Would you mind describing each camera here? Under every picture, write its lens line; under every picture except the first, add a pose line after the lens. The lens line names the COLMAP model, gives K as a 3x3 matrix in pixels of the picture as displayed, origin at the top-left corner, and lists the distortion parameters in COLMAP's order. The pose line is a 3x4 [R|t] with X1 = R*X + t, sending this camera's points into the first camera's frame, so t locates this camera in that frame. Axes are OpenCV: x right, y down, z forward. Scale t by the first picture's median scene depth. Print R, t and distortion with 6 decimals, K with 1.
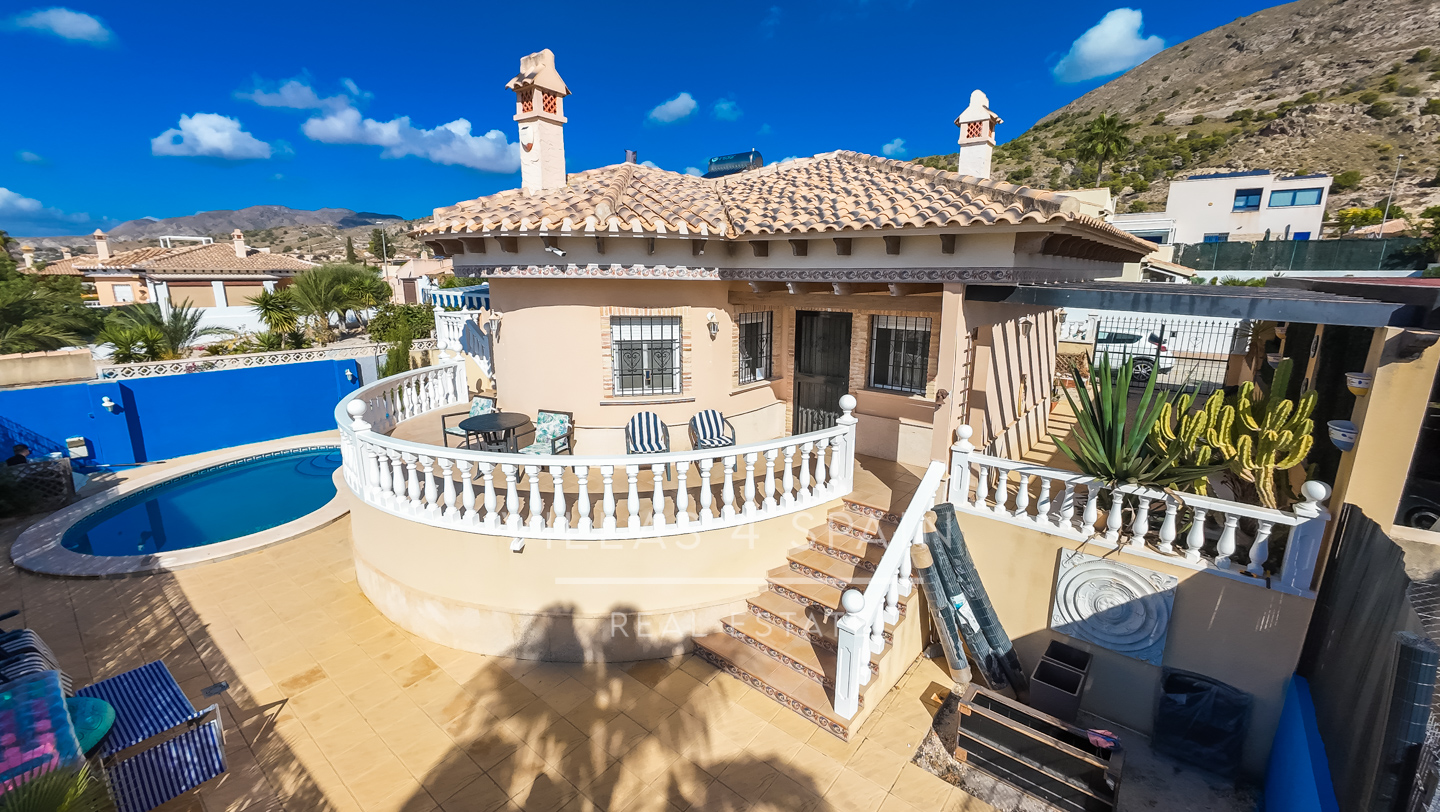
lens RADIAL K [[574.8, 0, 720.0], [0, 574.8, 406.0], [0, 0, 1]] dist [-0.001648, -0.000324]
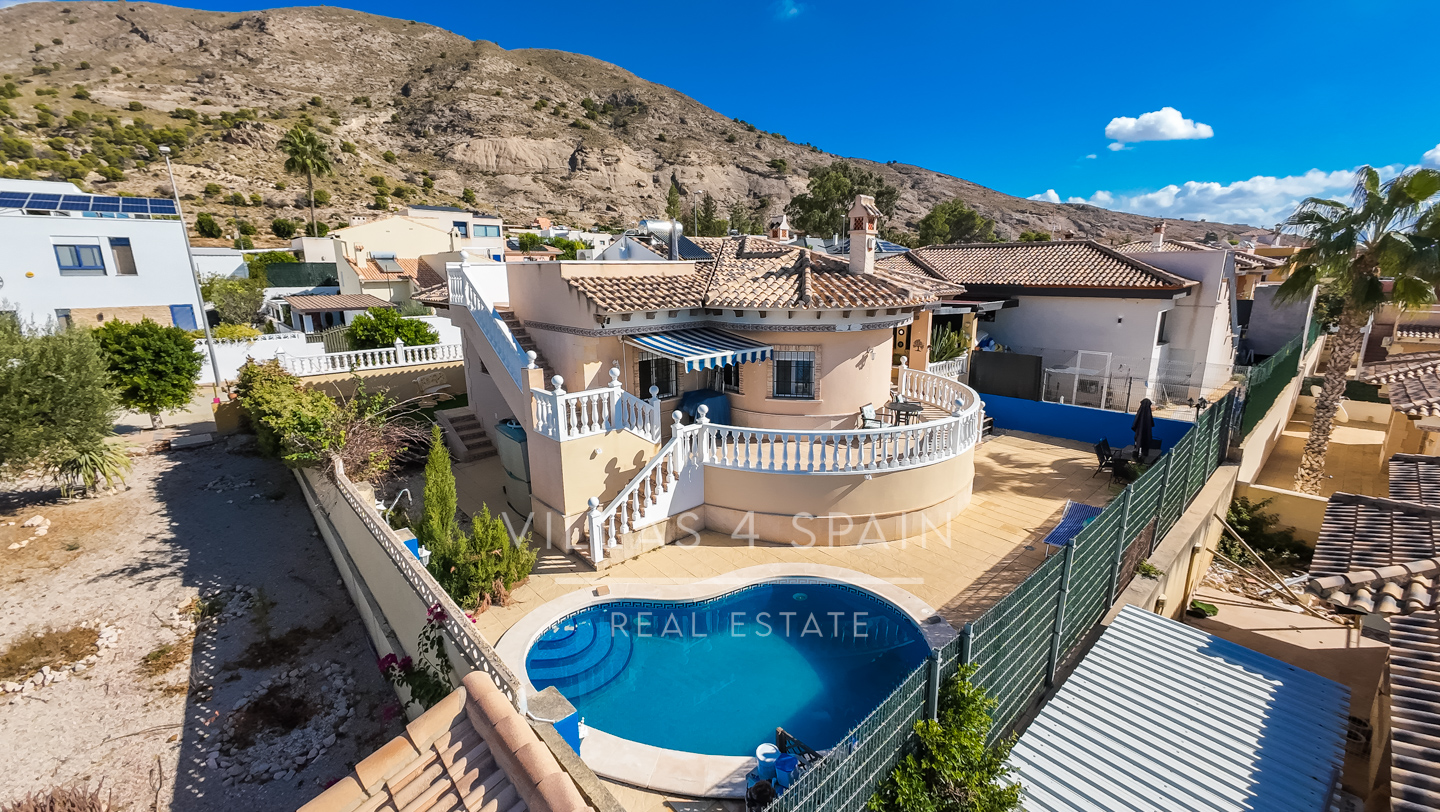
lens RADIAL K [[574.8, 0, 720.0], [0, 574.8, 406.0], [0, 0, 1]] dist [-0.001648, -0.000324]
pose [[0.150636, -0.229214, 0.961649, -0.398936], [0.227617, 0.954656, 0.191892, -0.080320], [-0.962029, 0.189982, 0.195979, 0.220317]]
